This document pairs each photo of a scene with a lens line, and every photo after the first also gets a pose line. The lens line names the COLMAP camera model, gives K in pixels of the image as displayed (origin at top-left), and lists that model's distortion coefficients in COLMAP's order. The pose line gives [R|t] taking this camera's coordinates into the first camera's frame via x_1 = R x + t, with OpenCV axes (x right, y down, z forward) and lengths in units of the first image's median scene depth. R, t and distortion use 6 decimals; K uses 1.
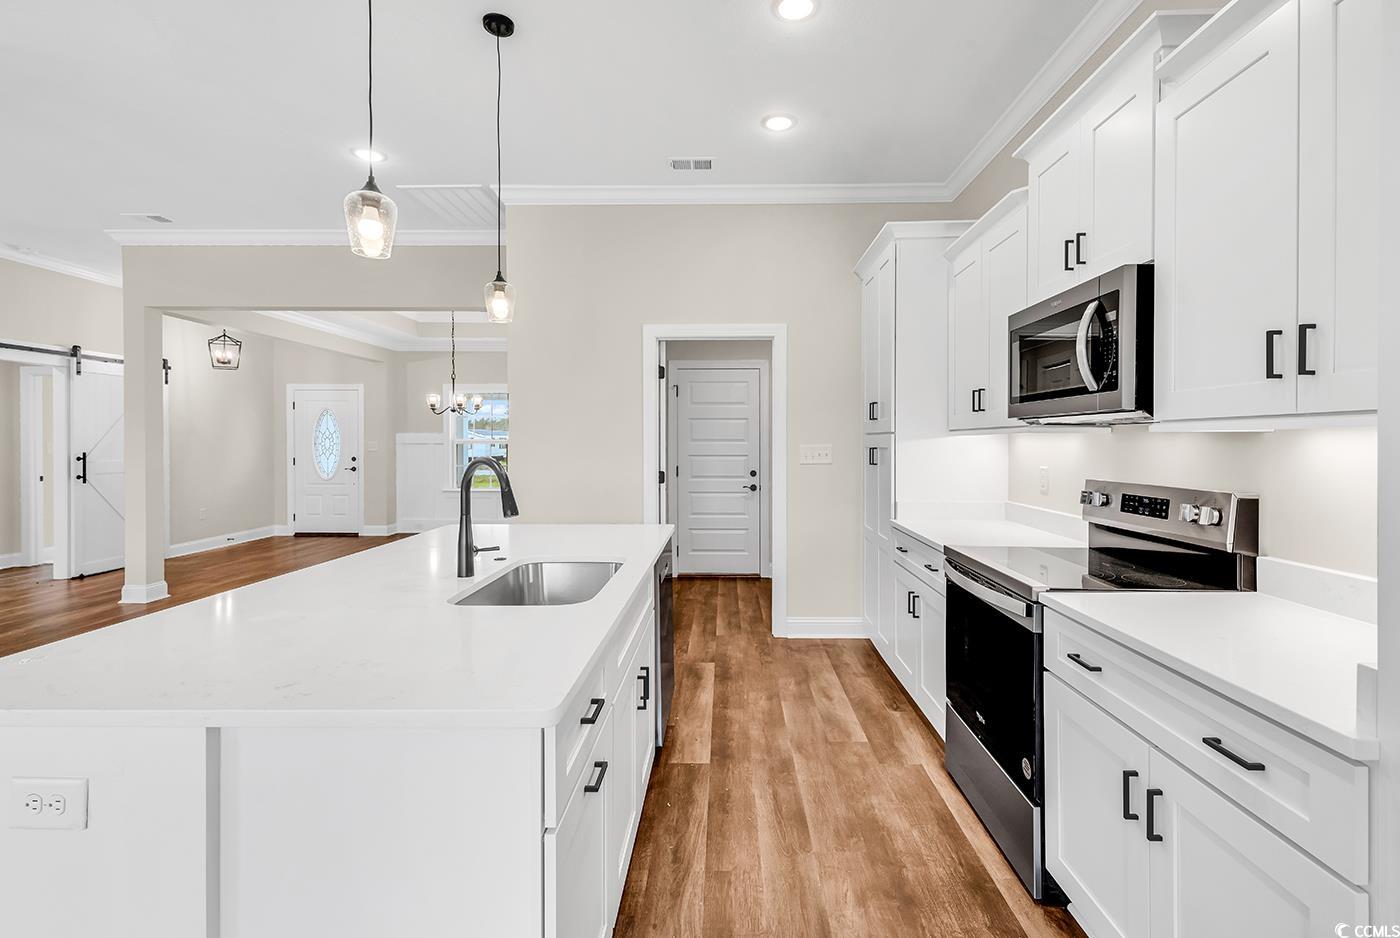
lens RADIAL K [[659.9, 0, 730.2], [0, 659.9, 447.7], [0, 0, 1]] dist [0.003247, 0.000216]
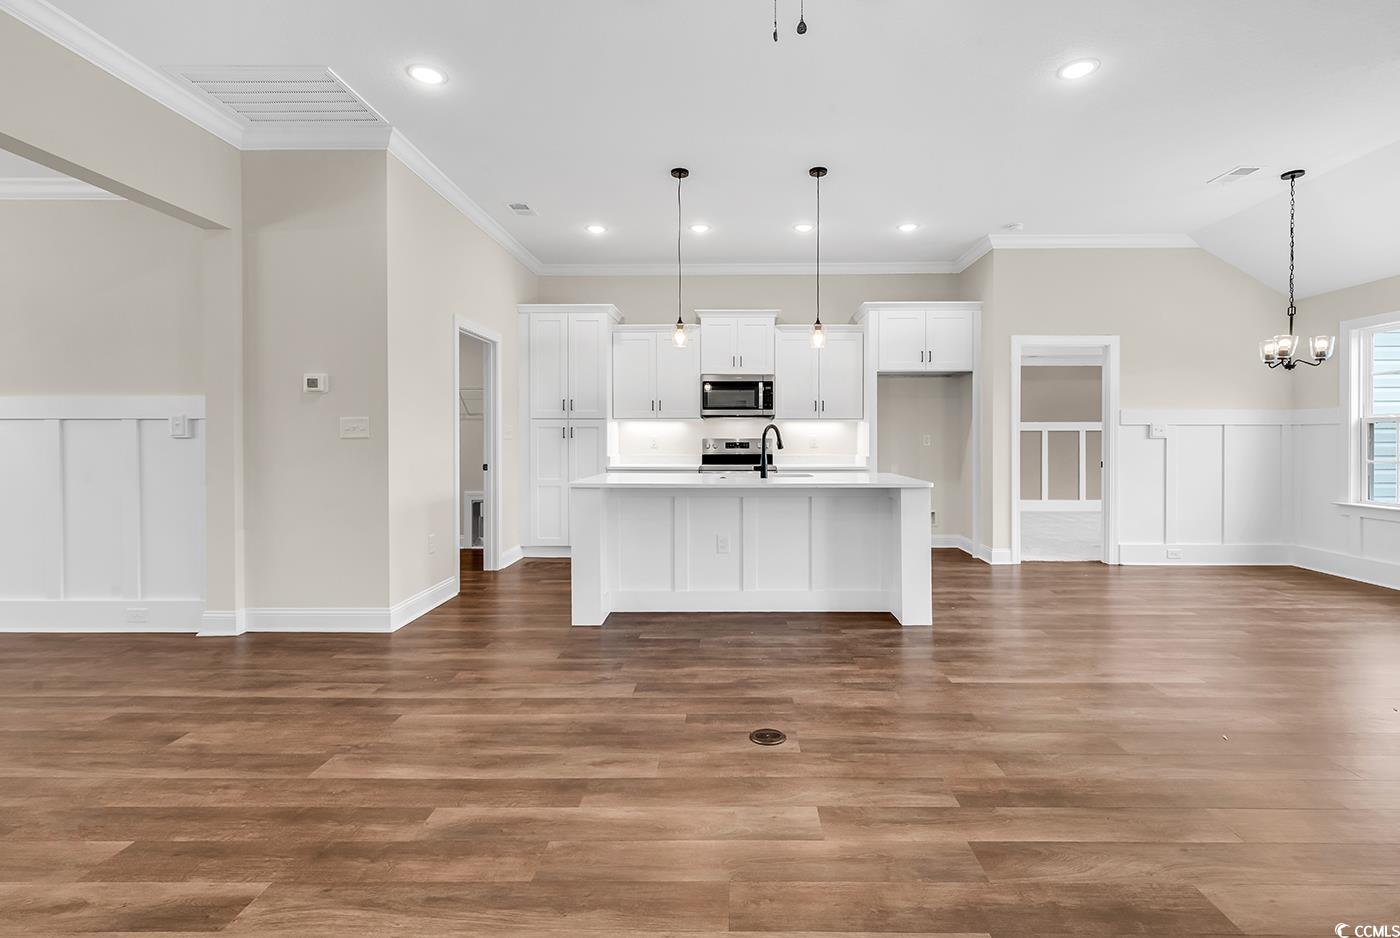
lens RADIAL K [[647.3, 0, 714.2], [0, 647.3, 446.9], [0, 0, 1]] dist [0.005784, -0.000056]
pose [[0.011114, -0.013171, 0.999852, -1.365782], [0.008180, 0.999881, 0.013080, 0.030064], [-0.999905, 0.008033, 0.011220, 0.603075]]
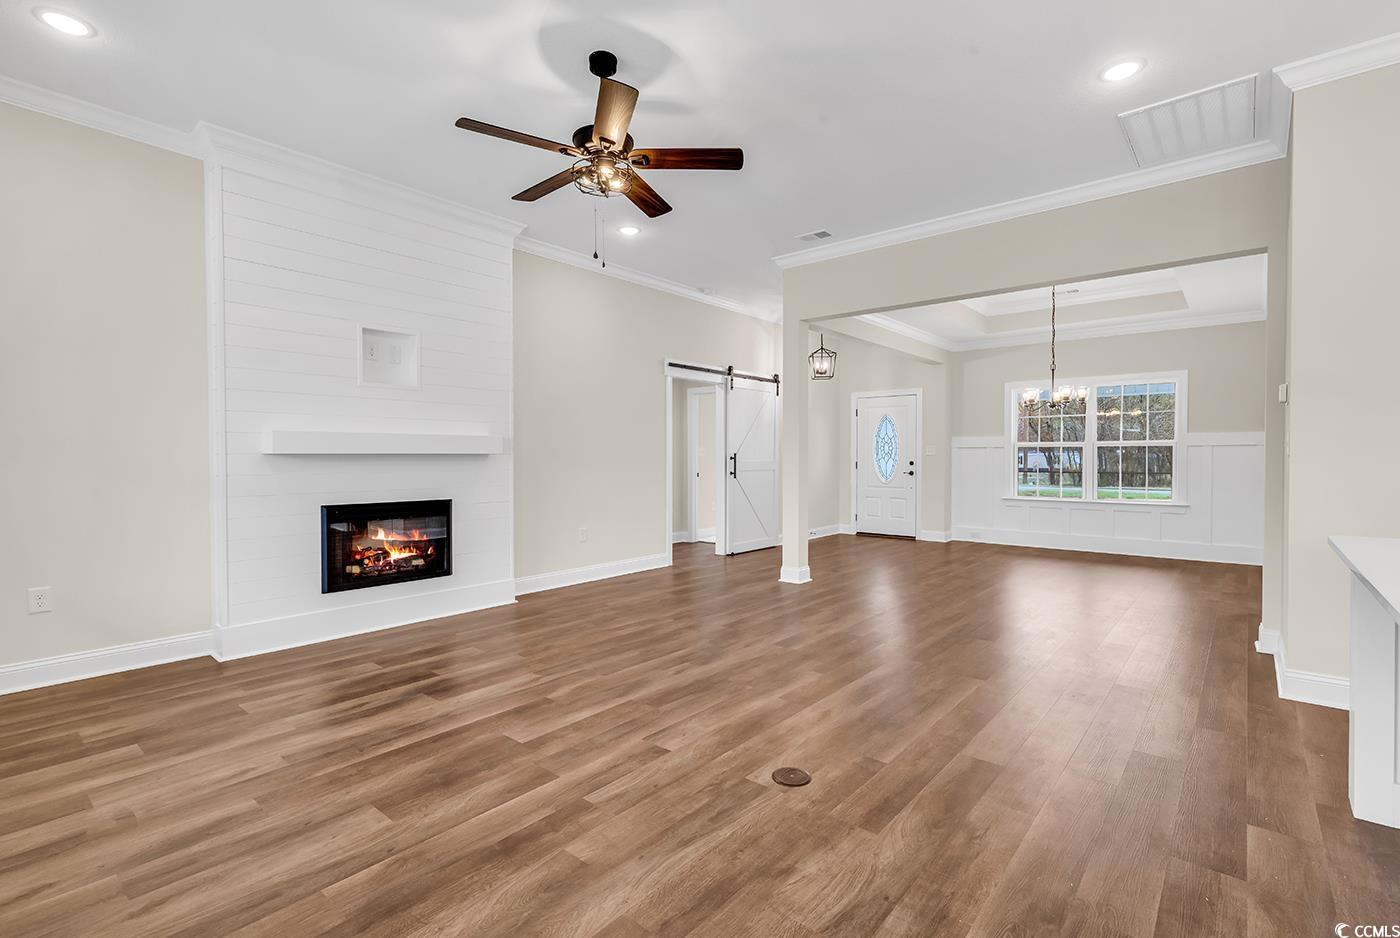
lens RADIAL K [[656.8, 0, 696.2], [0, 656.8, 466.2], [0, 0, 1]] dist [0.004679, -0.000279]
pose [[0.765136, 0.008689, -0.643810, -0.410514], [-0.004978, 0.999959, 0.007579, 0.036772], [0.643849, -0.002594, 0.765148, 0.045065]]
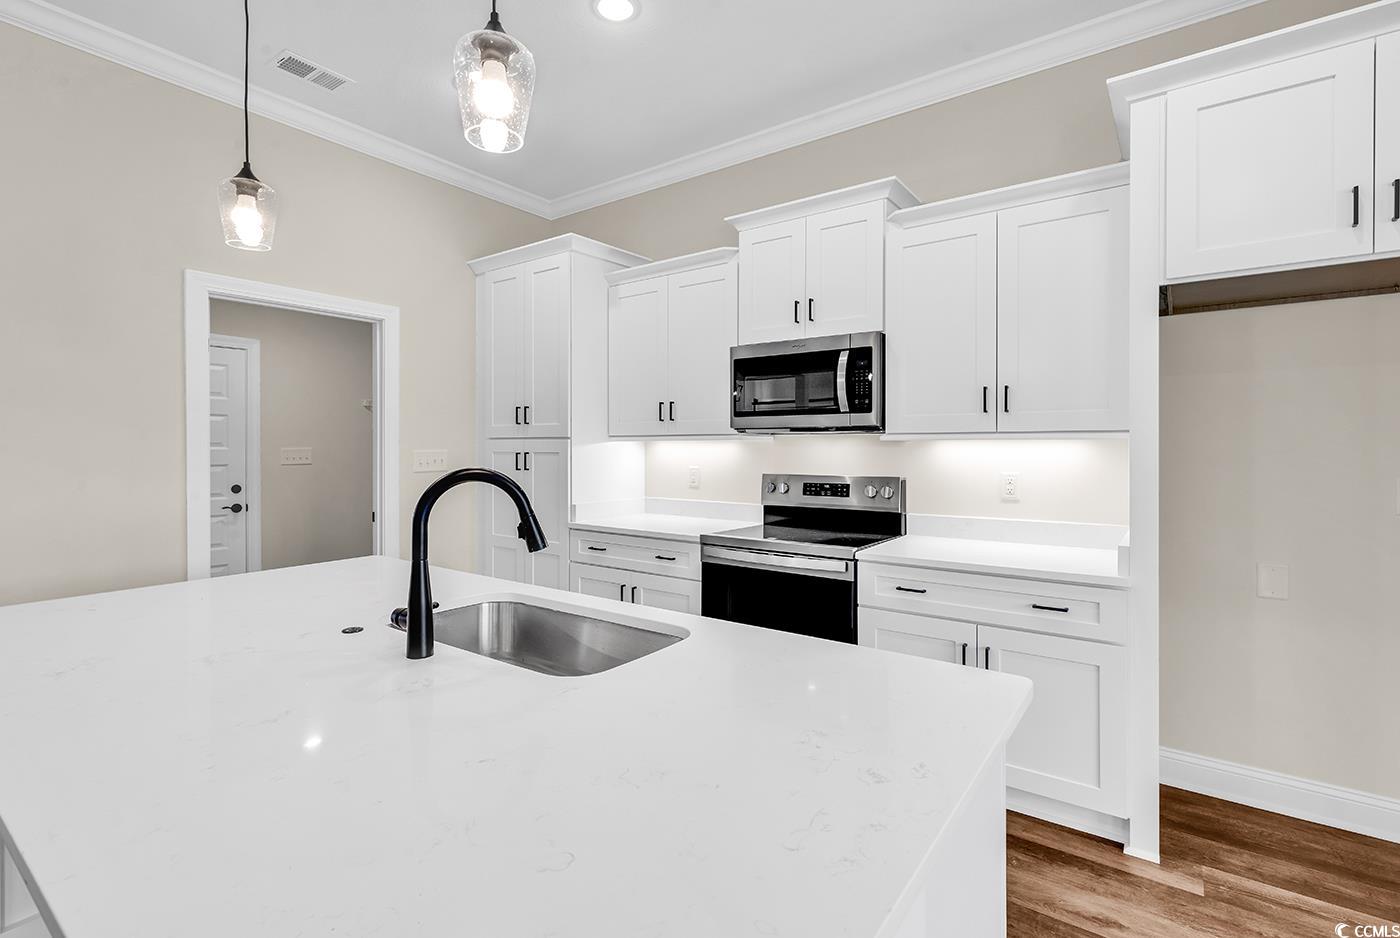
lens RADIAL K [[632.2, 0, 724.7], [0, 632.2, 465.3], [0, 0, 1]] dist [0.010130, 0.000308]
pose [[0.568644, -0.022346, 0.822280, -0.379751], [0.006892, 0.999725, 0.022402, -0.000544], [-0.822555, -0.007071, 0.568642, 0.209935]]
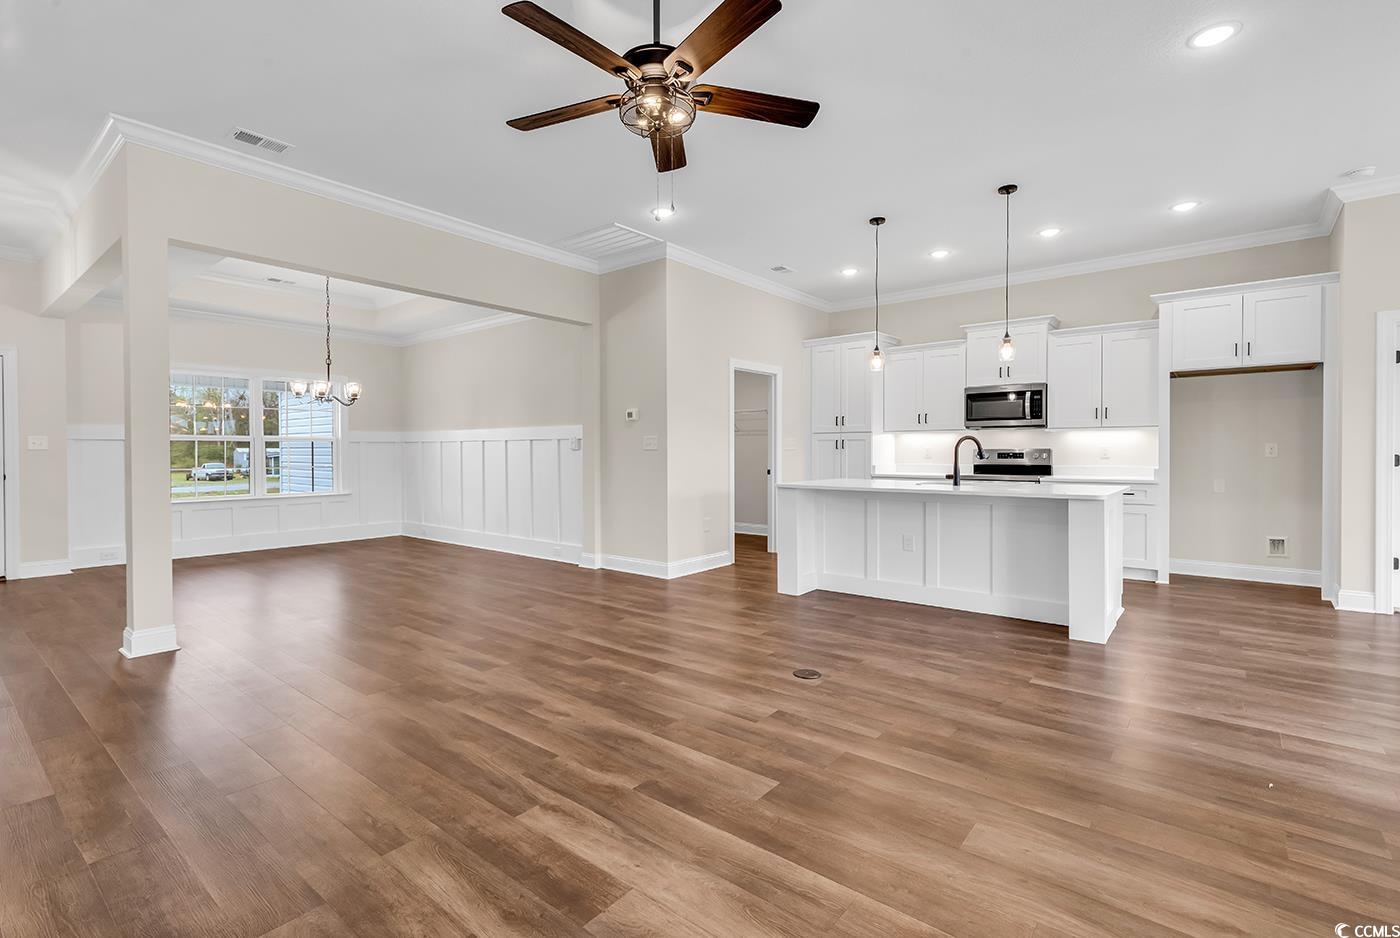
lens RADIAL K [[635.5, 0, 706.7], [0, 635.5, 452.8], [0, 0, 1]] dist [0.003777, -0.000570]
pose [[0.621601, -0.004820, 0.783319, -1.459640], [0.009843, 0.999950, -0.001658, 0.036161], [-0.783272, 0.008741, 0.621618, 0.145236]]
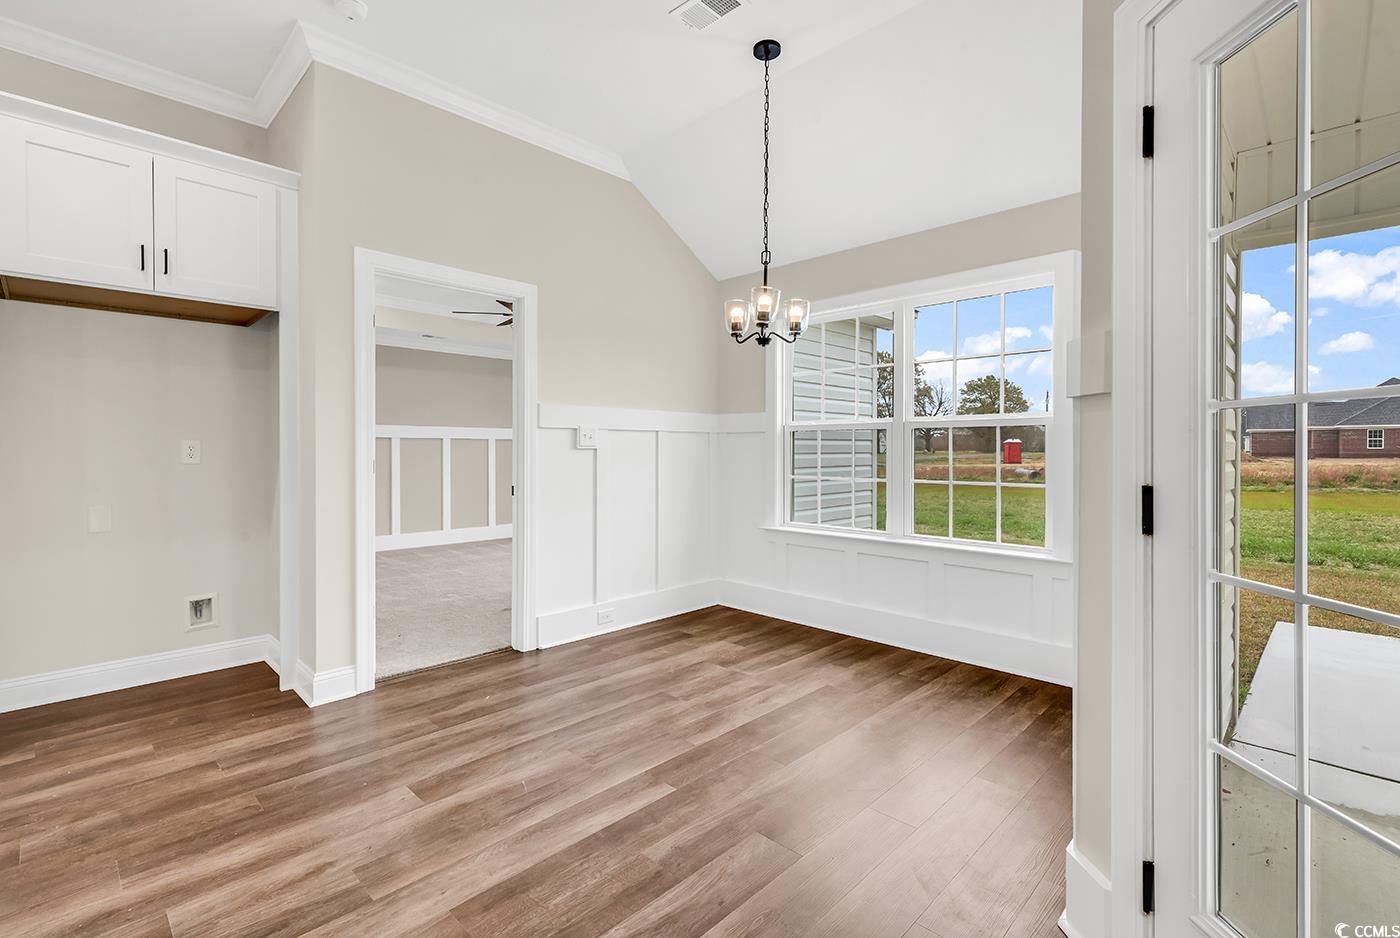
lens RADIAL K [[661.1, 0, 700.7], [0, 661.1, 449.0], [0, 0, 1]] dist [0.007273, 0.000305]
pose [[-0.719248, -0.002357, 0.694750, -0.680288], [0.001713, 0.999985, 0.005167, 0.033598], [-0.694752, 0.004906, -0.719233, 0.200810]]
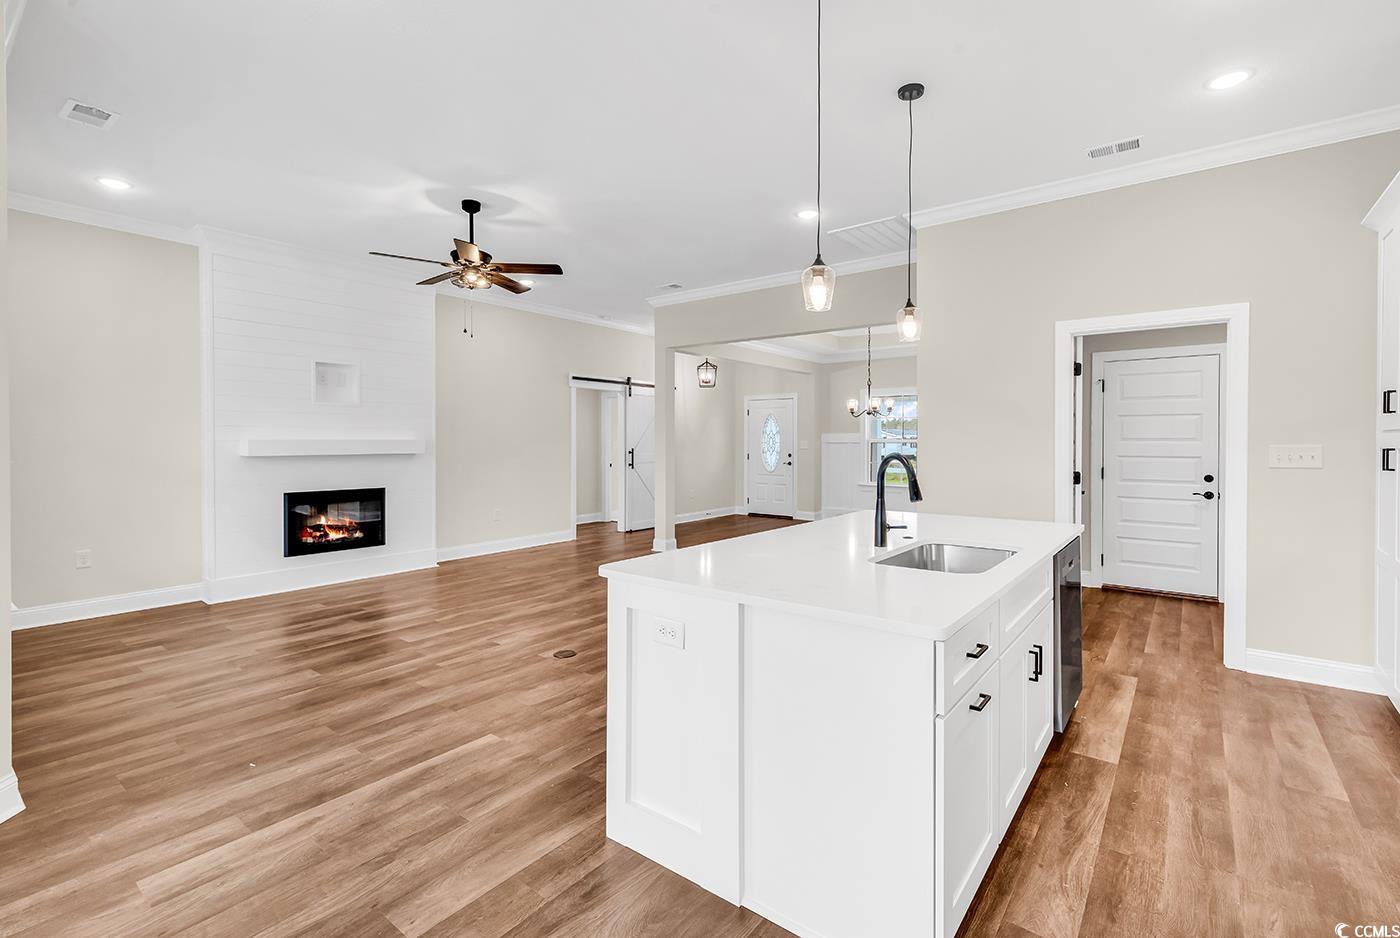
lens RADIAL K [[646.1, 0, 689.0], [0, 646.1, 448.0], [0, 0, 1]] dist [0.010653, -0.001020]
pose [[0.786122, 0.006732, -0.618034, 0.040968], [-0.005795, 0.999977, 0.003522, 0.000948], [0.618044, 0.000812, 0.786143, -0.109052]]
